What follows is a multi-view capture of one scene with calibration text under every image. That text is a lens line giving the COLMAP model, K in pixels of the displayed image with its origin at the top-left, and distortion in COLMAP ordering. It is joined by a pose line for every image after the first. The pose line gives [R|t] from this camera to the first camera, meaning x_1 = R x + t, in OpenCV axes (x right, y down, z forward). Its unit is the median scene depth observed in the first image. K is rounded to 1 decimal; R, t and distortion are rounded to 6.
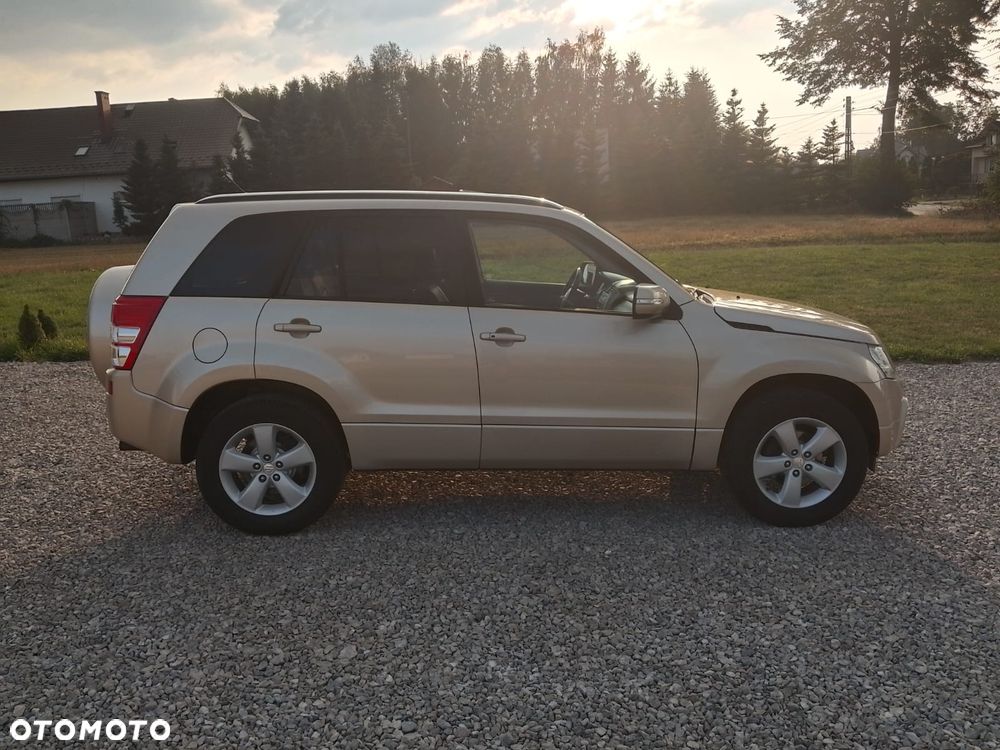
lens RADIAL K [[839.2, 0, 494.5], [0, 839.2, 375.0], [0, 0, 1]] dist [0.026169, -0.061885]
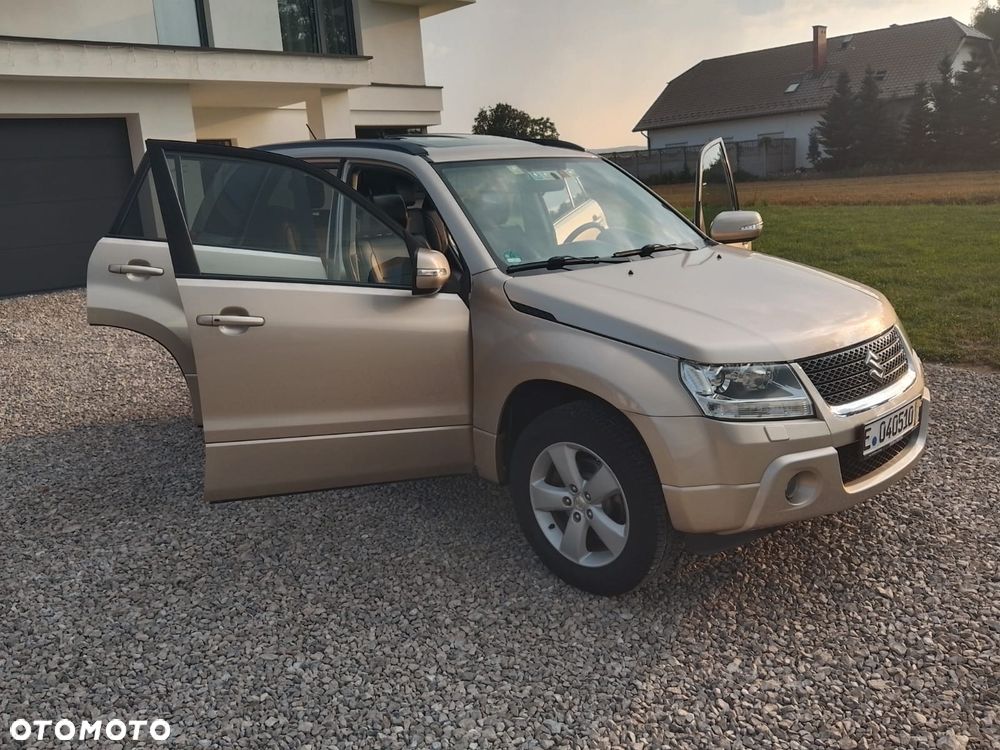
lens RADIAL K [[839.2, 0, 502.6], [0, 839.2, 375.0], [0, 0, 1]] dist [0.026169, -0.061885]
pose [[0.684510, 0.170275, -0.708839, 0.811428], [-0.116970, 0.985395, 0.123752, -0.088988], [0.719558, -0.001797, 0.694430, 0.437002]]
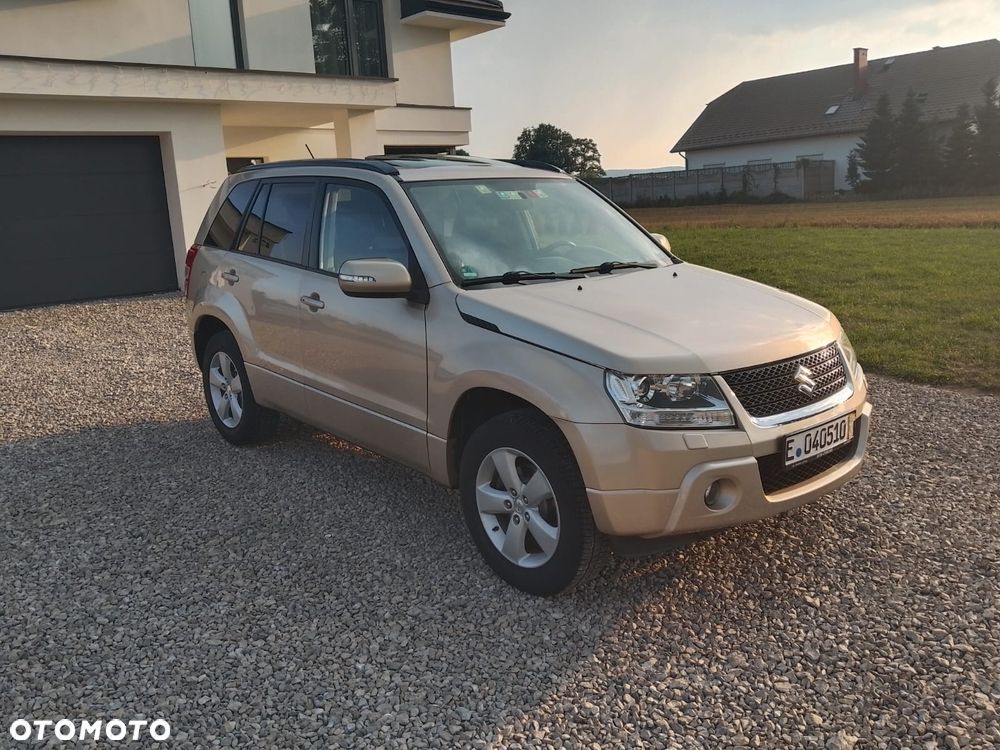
lens RADIAL K [[839.2, 0, 501.7], [0, 839.2, 369.9], [0, 0, 1]] dist [0.026169, -0.061885]
pose [[0.648069, 0.163456, -0.743834, 0.895598], [-0.131082, 0.986061, 0.102479, -0.095245], [0.750216, 0.031089, 0.660461, 0.472320]]
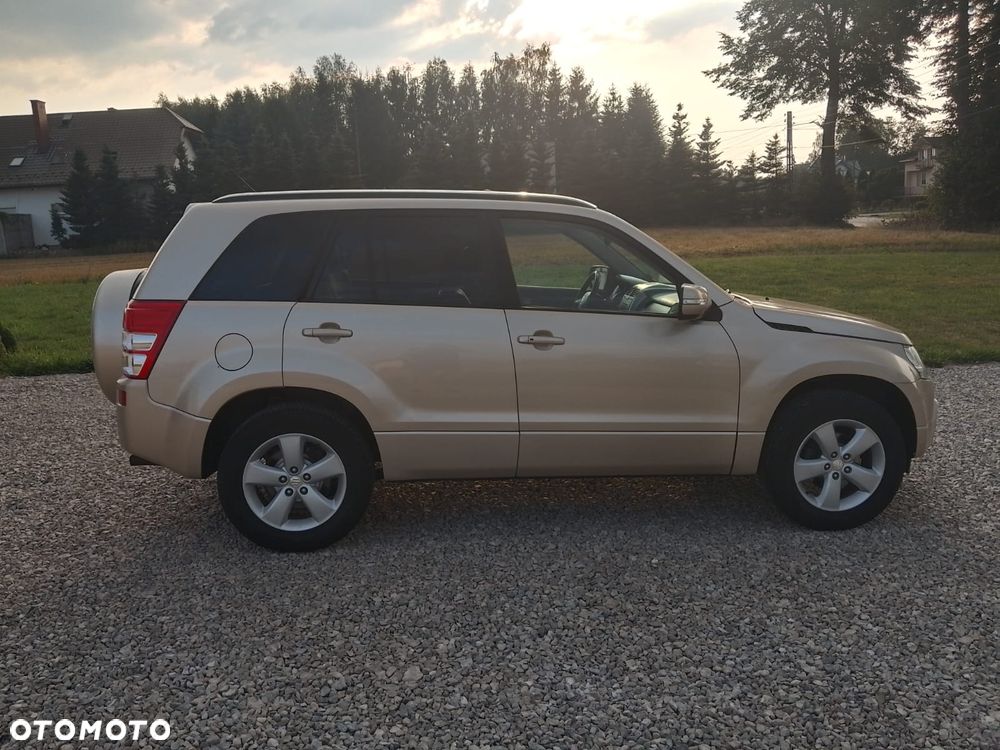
lens RADIAL K [[839.2, 0, 496.1], [0, 839.2, 380.2], [0, 0, 1]] dist [0.026169, -0.061885]
pose [[0.997783, -0.011835, 0.065485, -0.101723], [0.012428, 0.999885, -0.008656, 0.008047], [-0.065375, 0.009451, 0.997816, 0.039153]]
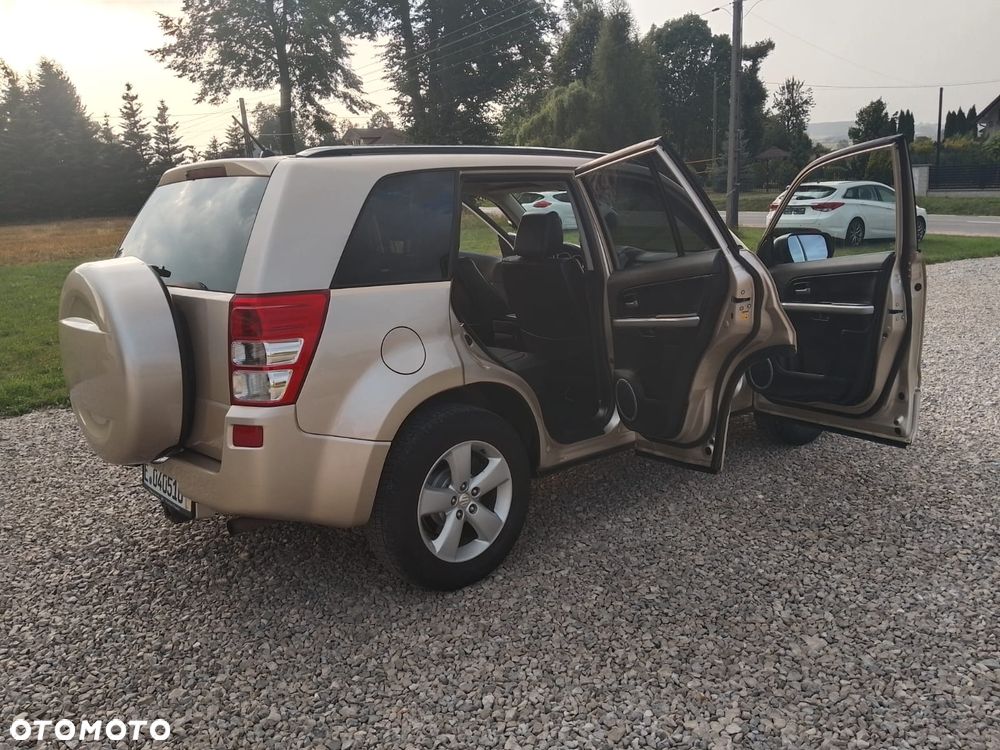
lens RADIAL K [[839.2, 0, 497.5], [0, 839.2, 381.8], [0, 0, 1]] dist [0.026169, -0.061885]
pose [[0.757831, -0.150573, 0.634838, -0.705167], [0.147376, 0.987363, 0.058257, -0.036244], [-0.635588, 0.049411, 0.770446, 0.369270]]
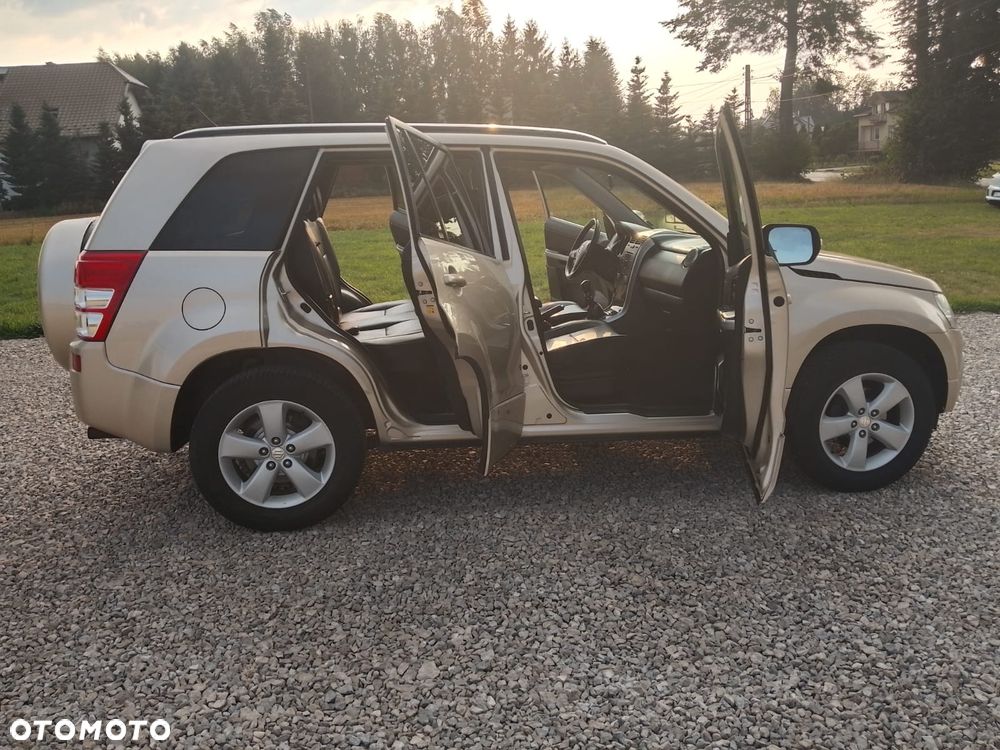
lens RADIAL K [[839.2, 0, 496.2], [0, 839.2, 376.5], [0, 0, 1]] dist [0.026169, -0.061885]
pose [[0.993010, -0.032991, 0.113330, -0.140459], [0.029112, 0.998938, 0.035718, 0.009688], [-0.114388, -0.032169, 0.992915, 0.132907]]
